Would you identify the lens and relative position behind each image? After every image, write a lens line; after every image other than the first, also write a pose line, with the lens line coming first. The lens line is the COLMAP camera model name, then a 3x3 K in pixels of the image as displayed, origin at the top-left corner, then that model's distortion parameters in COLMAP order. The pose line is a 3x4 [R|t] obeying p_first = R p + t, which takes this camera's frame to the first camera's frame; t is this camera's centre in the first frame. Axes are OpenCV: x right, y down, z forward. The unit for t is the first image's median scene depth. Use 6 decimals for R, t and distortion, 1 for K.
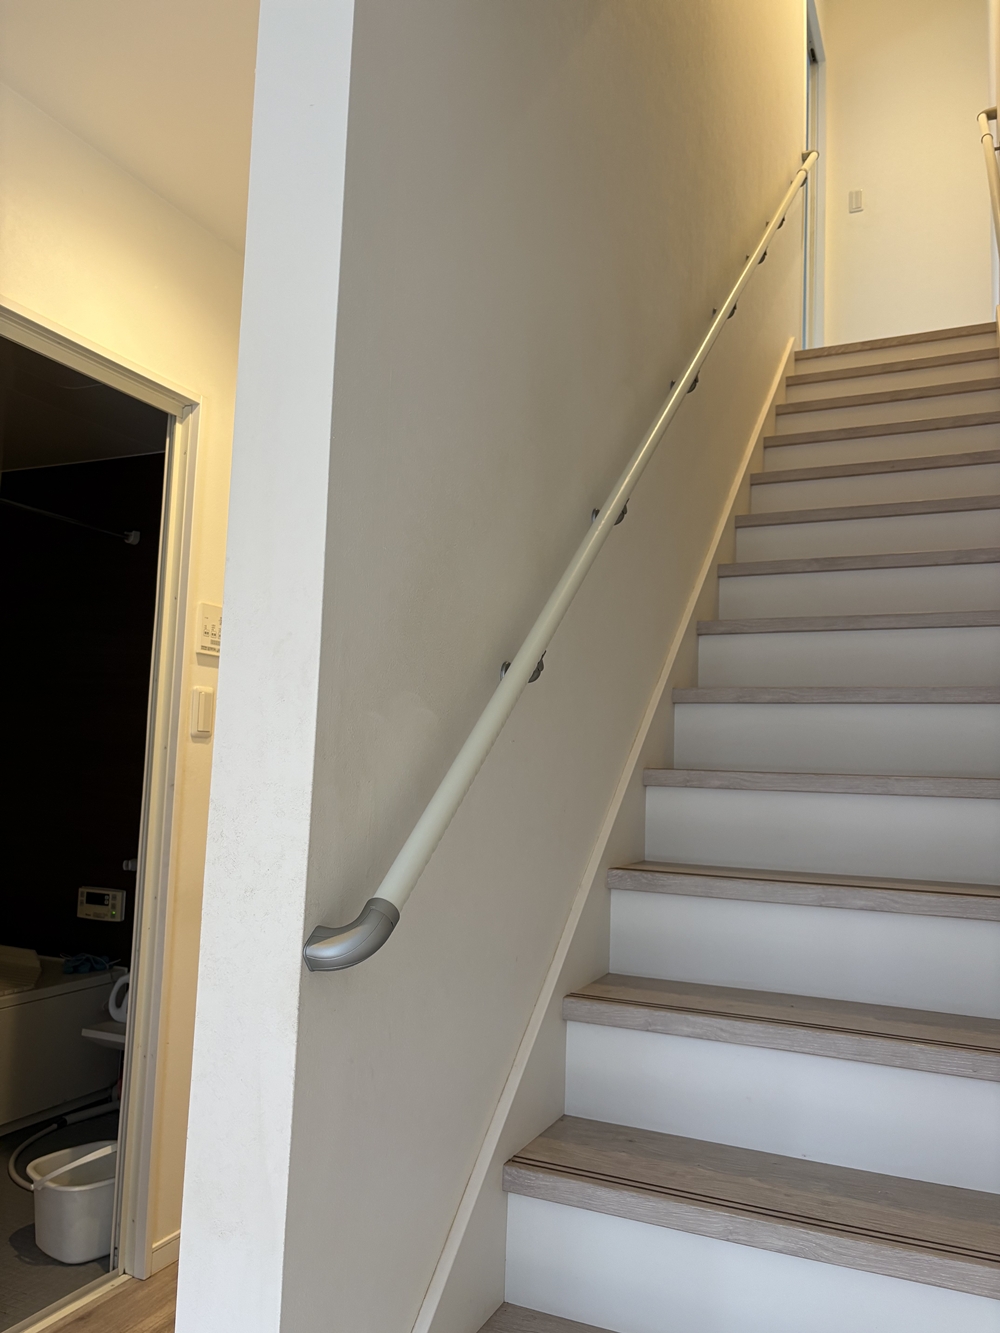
lens RADIAL K [[1013.2, 0, 500.0], [0, 1013.2, 666.5], [0, 0, 1]] dist [0.034063, -0.047319]
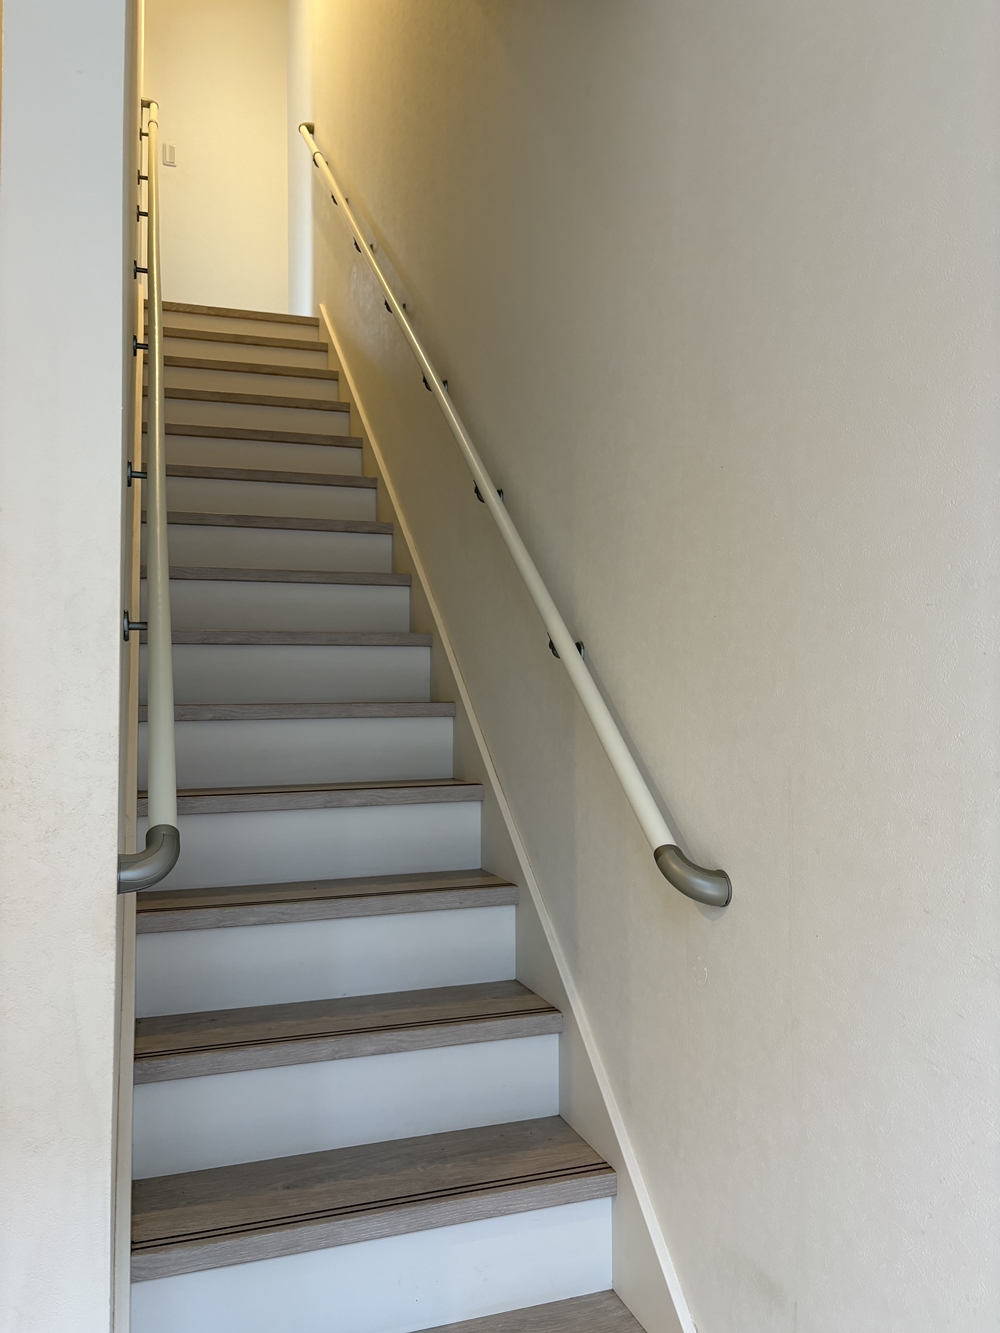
lens RADIAL K [[1013.2, 0, 500.0], [0, 1013.2, 666.5], [0, 0, 1]] dist [0.034063, -0.047319]
pose [[0.727415, -0.013031, 0.686074, -0.356107], [-0.033323, 0.997969, 0.054286, -0.013388], [-0.685388, -0.062351, 0.725503, -0.044544]]
